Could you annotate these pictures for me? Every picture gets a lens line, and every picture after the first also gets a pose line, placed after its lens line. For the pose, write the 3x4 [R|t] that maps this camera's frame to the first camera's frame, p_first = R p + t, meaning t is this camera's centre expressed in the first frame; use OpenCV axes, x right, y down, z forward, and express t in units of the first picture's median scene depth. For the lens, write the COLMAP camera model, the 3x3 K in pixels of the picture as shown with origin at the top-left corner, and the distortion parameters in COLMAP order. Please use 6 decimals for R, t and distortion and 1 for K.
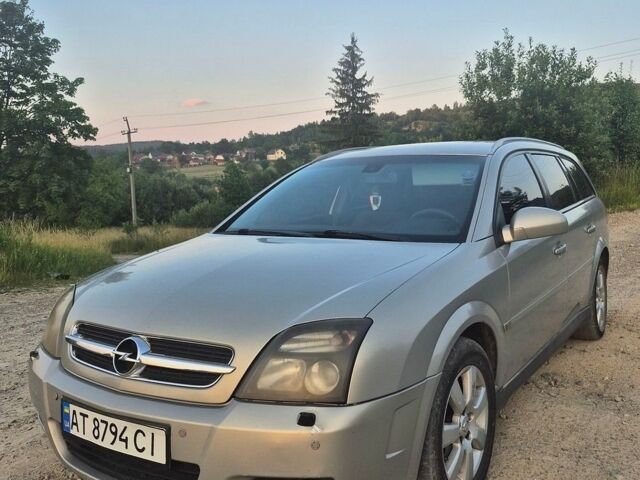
lens RADIAL K [[588.0, 0, 334.4], [0, 588.0, 236.8], [0, 0, 1]] dist [0.027038, 0.000000]
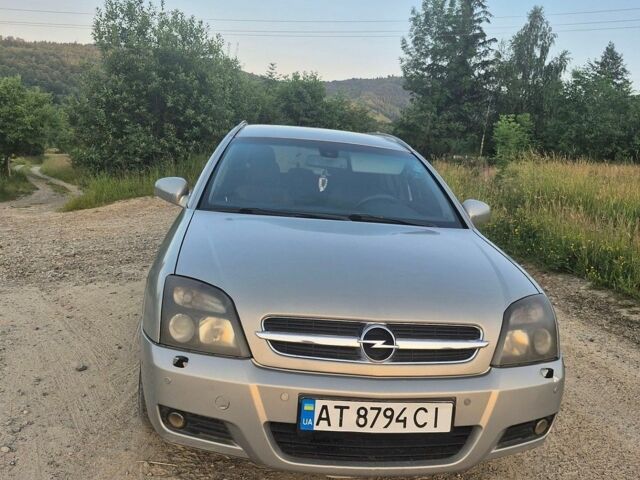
lens RADIAL K [[588.0, 0, 327.3], [0, 588.0, 243.1], [0, 0, 1]] dist [0.027038, 0.000000]
pose [[0.756572, -0.007668, 0.653865, -0.944787], [-0.045985, 0.996832, 0.064899, -0.031365], [-0.652292, -0.079169, 0.753822, 0.256287]]
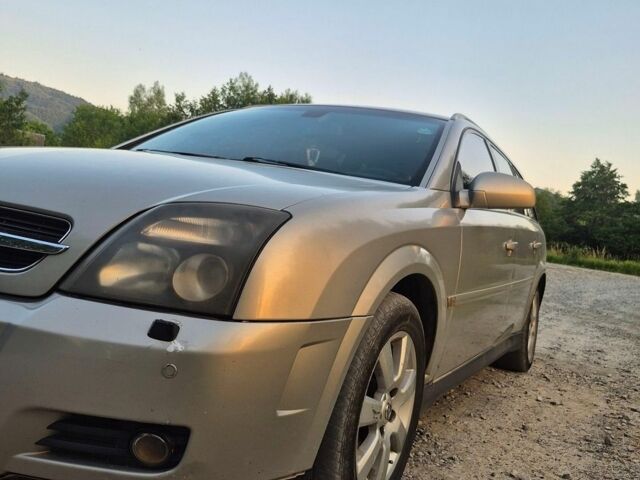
lens RADIAL K [[588.0, 0, 339.6], [0, 588.0, 223.5], [0, 0, 1]] dist [0.027038, 0.000000]
pose [[0.977601, 0.168938, 0.125521, 0.028087], [-0.157290, 0.982717, -0.097607, 0.168941], [-0.139842, 0.075678, 0.987278, 0.250308]]
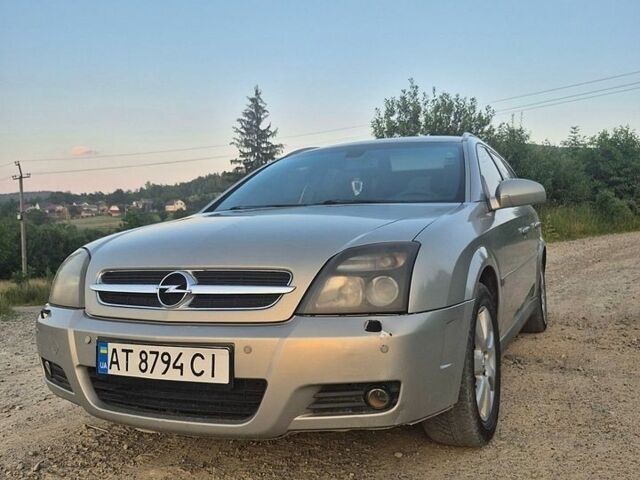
lens RADIAL K [[588.0, 0, 327.6], [0, 588.0, 235.0], [0, 0, 1]] dist [0.027038, 0.000000]
pose [[0.988107, -0.003133, 0.153735, -0.213854], [0.016834, 0.995987, -0.087898, 0.175909], [-0.152843, 0.089440, 0.984195, -0.024190]]
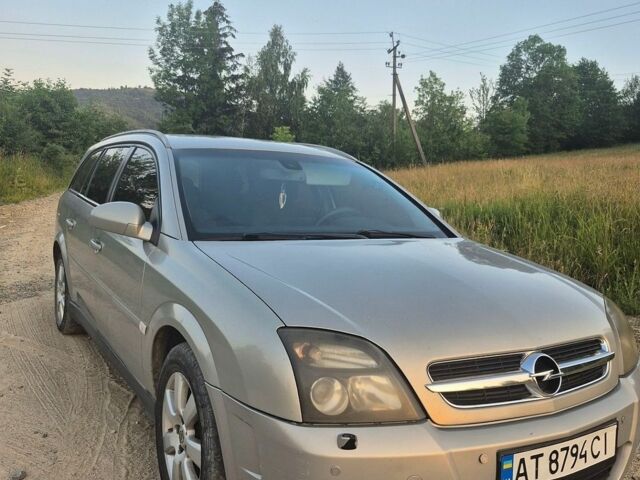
lens RADIAL K [[588.0, 0, 326.1], [0, 588.0, 246.6], [0, 0, 1]] dist [0.027038, 0.000000]
pose [[0.432581, -0.050120, 0.900201, -1.132248], [0.022222, 0.998743, 0.044928, -0.036988], [-0.901321, 0.000569, 0.433151, 0.788900]]
